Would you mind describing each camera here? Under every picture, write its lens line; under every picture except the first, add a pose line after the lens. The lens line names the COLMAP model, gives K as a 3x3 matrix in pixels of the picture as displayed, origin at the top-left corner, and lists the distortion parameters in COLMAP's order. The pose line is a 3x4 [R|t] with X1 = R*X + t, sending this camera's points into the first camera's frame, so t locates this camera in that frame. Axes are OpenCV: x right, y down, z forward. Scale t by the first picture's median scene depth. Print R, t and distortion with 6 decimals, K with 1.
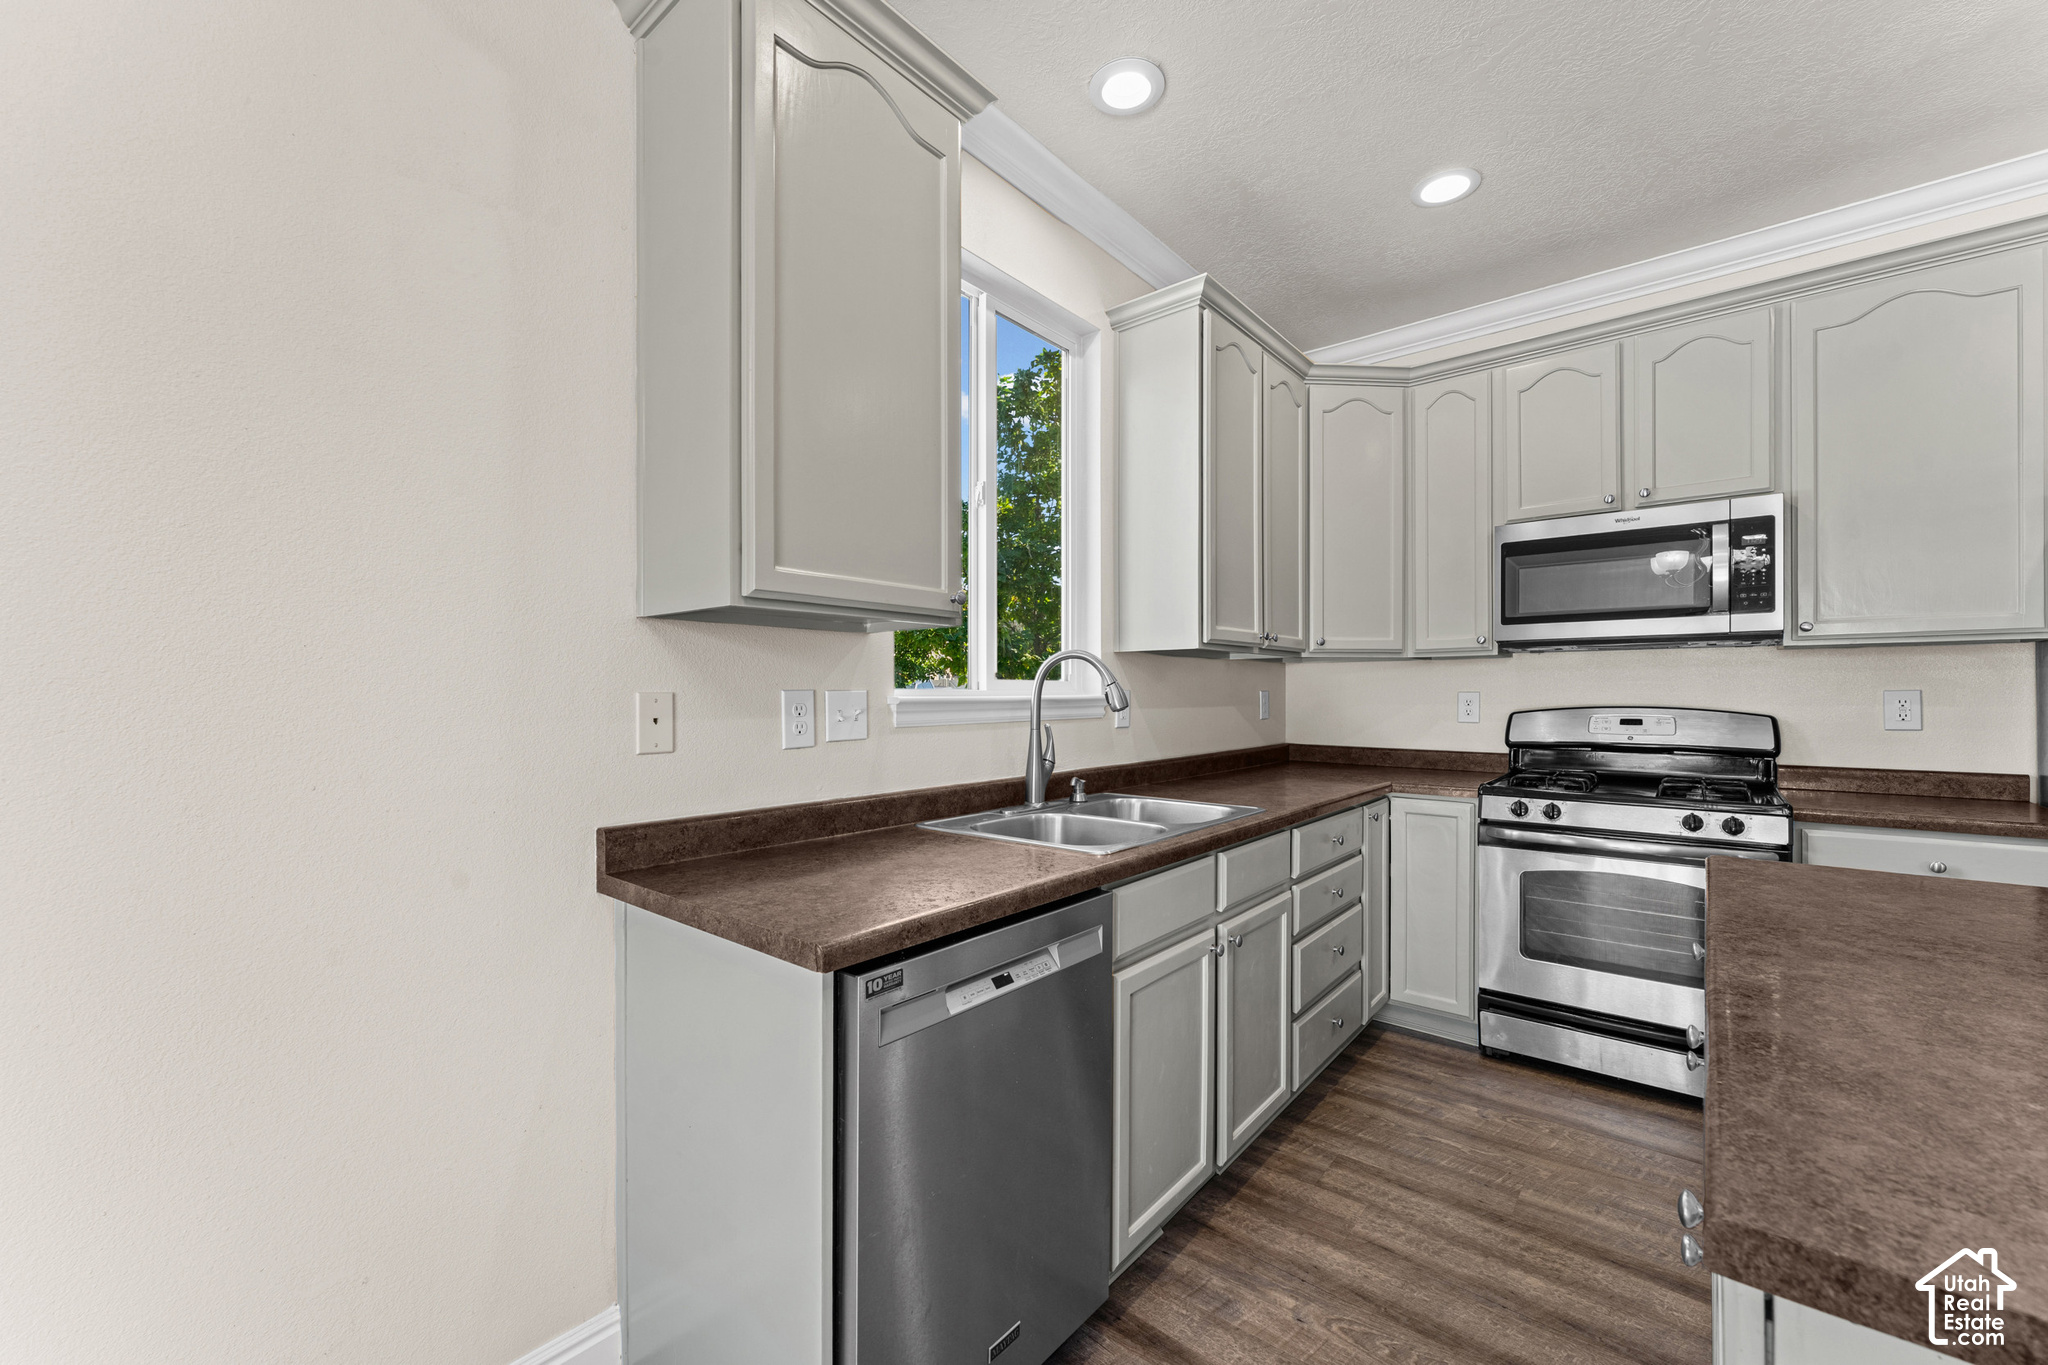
lens RADIAL K [[815.1, 0, 1020.9], [0, 815.1, 694.7], [0, 0, 1]] dist [-0.000636, 0.000043]
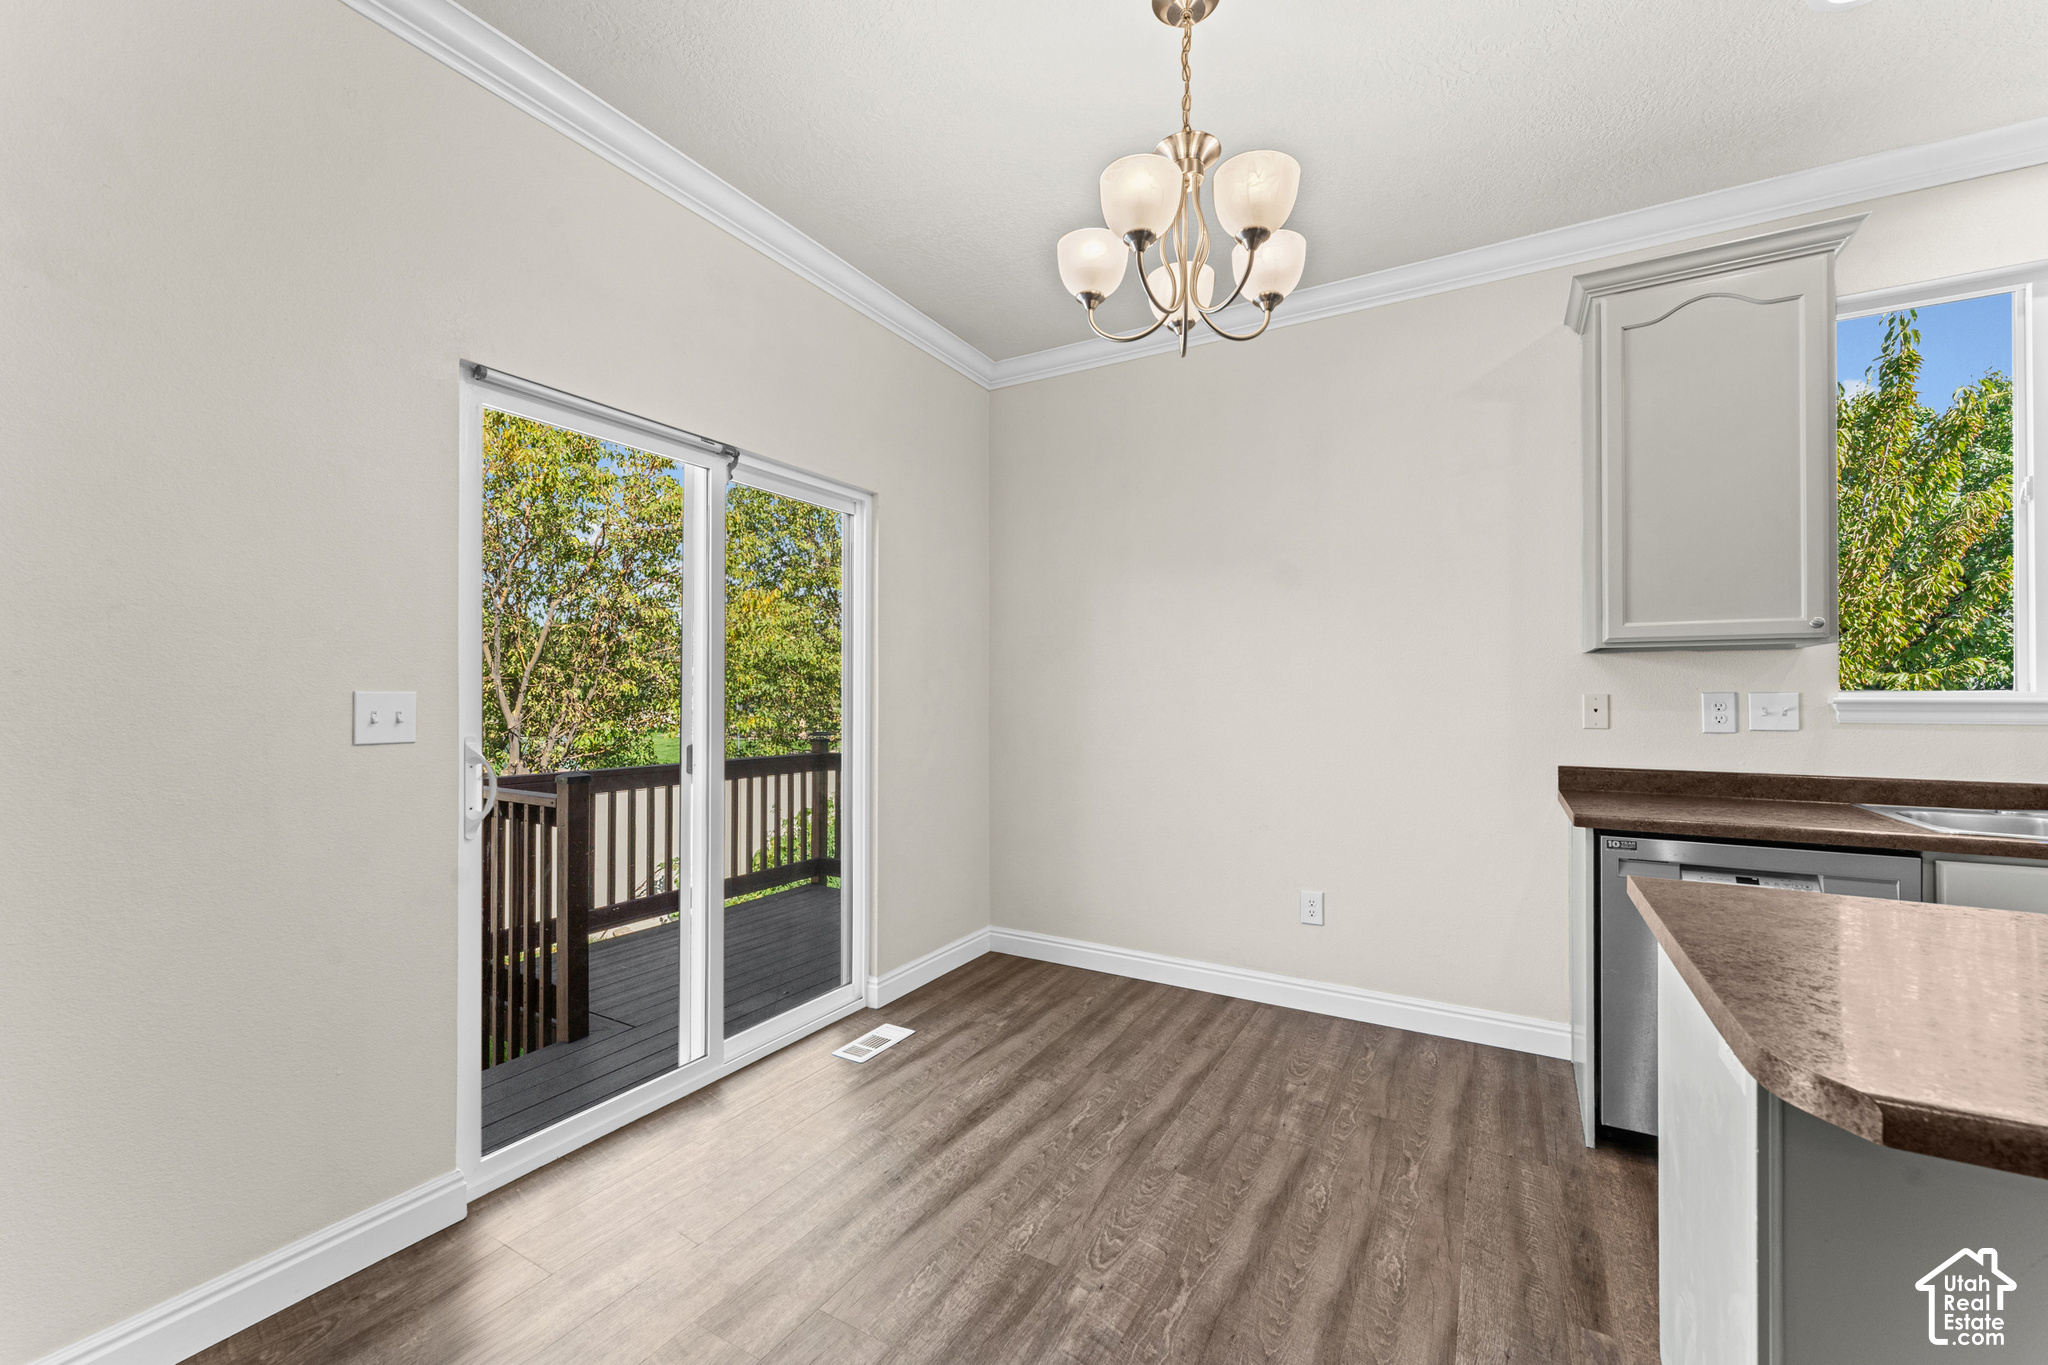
lens RADIAL K [[815.1, 0, 1020.9], [0, 815.1, 694.7], [0, 0, 1]] dist [-0.000636, 0.000043]
pose [[0.188270, -0.001453, -0.982116, 0.929716], [-0.002666, 0.999994, -0.001990, 0.004537], [0.982114, 0.002993, 0.188265, -0.490989]]
